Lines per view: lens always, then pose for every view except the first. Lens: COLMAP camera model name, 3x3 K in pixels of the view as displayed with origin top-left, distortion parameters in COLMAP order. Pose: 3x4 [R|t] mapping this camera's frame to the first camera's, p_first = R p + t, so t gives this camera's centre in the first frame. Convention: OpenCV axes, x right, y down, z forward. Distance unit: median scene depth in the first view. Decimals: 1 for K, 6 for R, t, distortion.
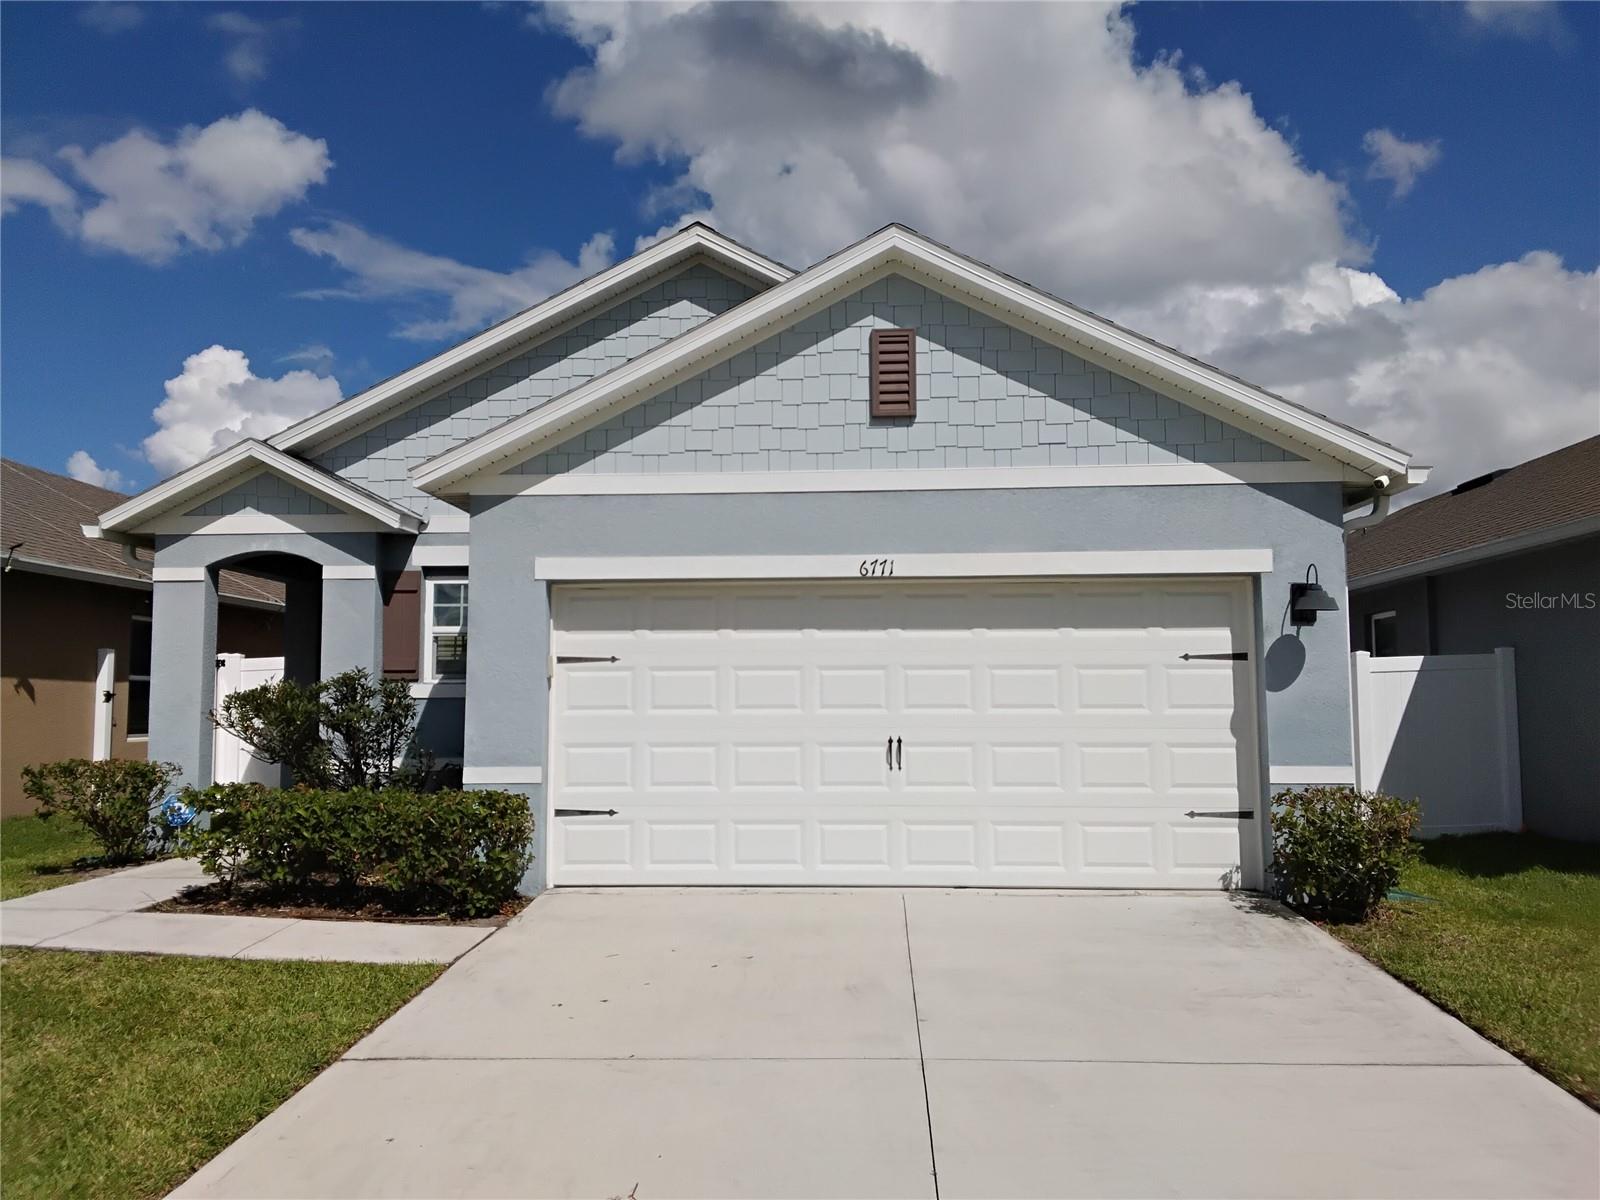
lens RADIAL K [[1296.1, 0, 800.0], [0, 1296.1, 600.0], [0, 0, 1]] dist [0.086507, -0.005214]
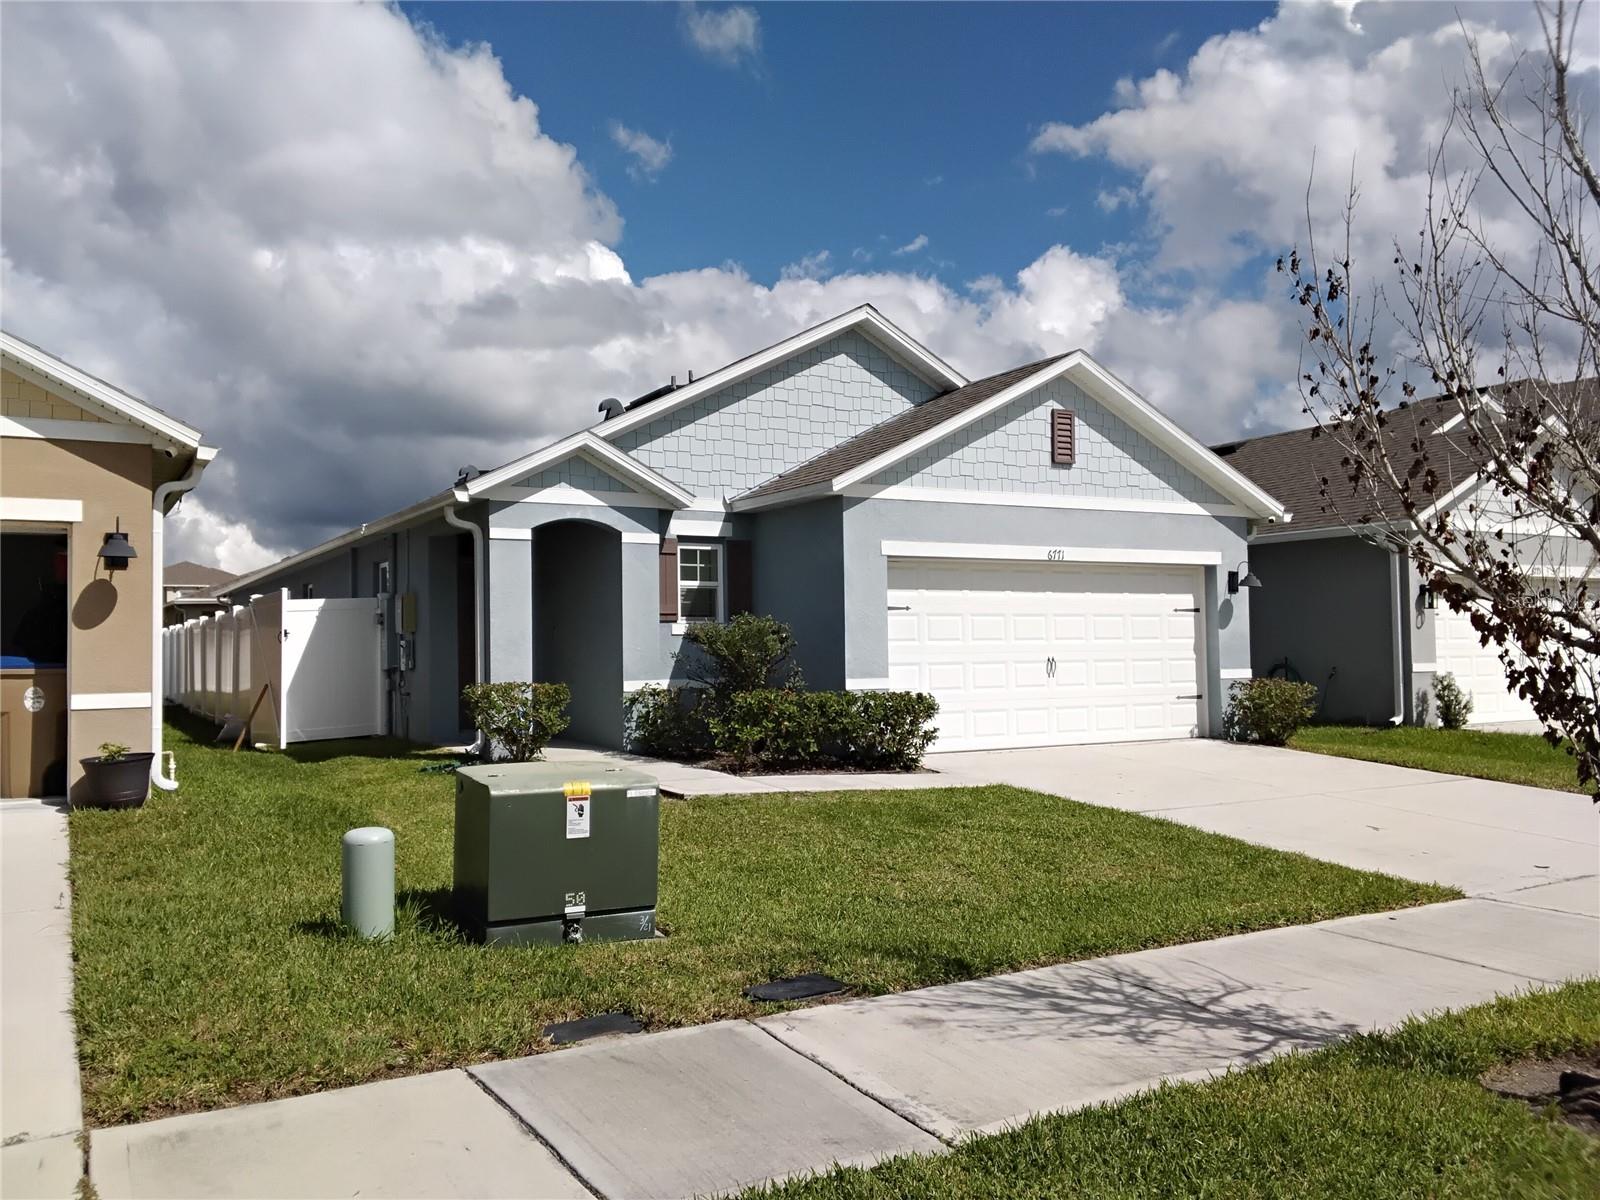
lens RADIAL K [[1255.5, 0, 800.0], [0, 1255.5, 600.0], [0, 0, 1]] dist [0.089232, 0.000192]
pose [[0.839638, 0.013511, 0.542979, -1.070313], [-0.036745, 0.998813, 0.031966, -0.006696], [-0.541903, -0.046791, 0.839138, -0.169693]]
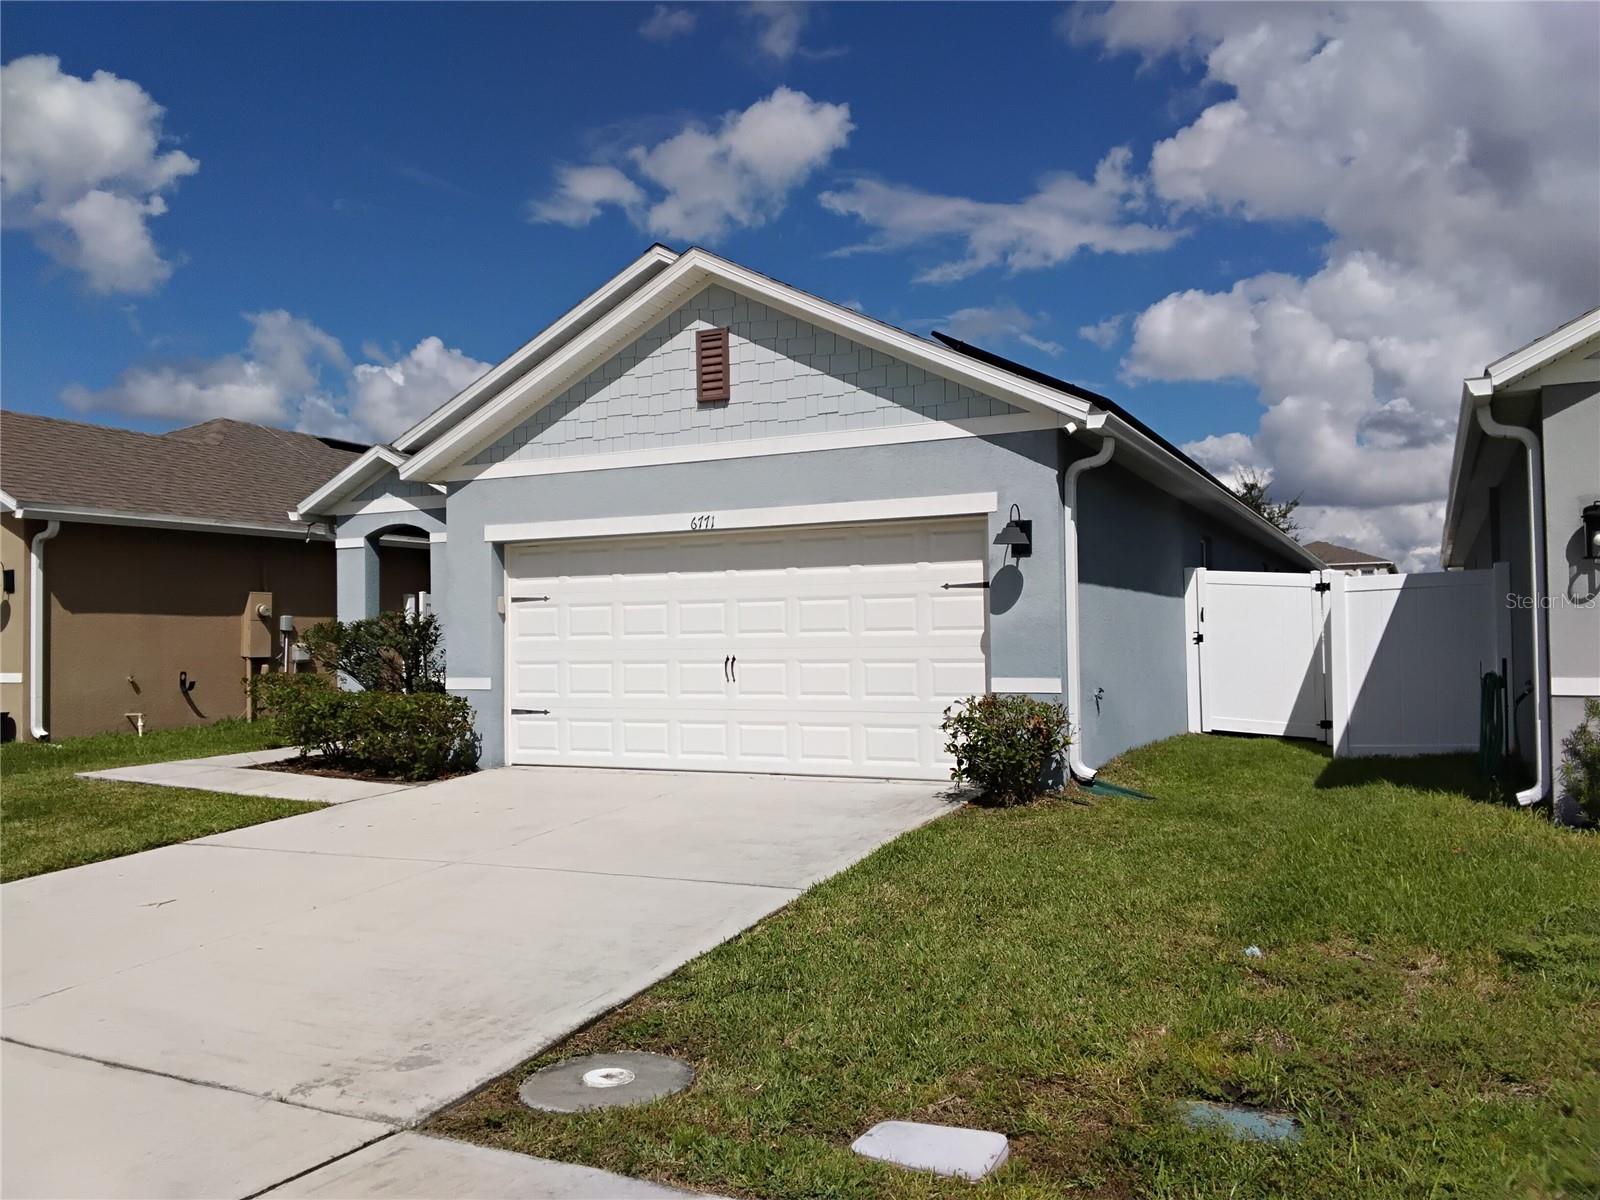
lens RADIAL K [[1255.5, 0, 800.0], [0, 1255.5, 600.0], [0, 0, 1]] dist [0.089232, 0.000192]
pose [[0.921673, -0.020946, -0.387402, 0.611344], [0.044233, 0.997704, 0.051292, -0.008079], [0.385438, -0.064411, 0.920483, -0.094299]]
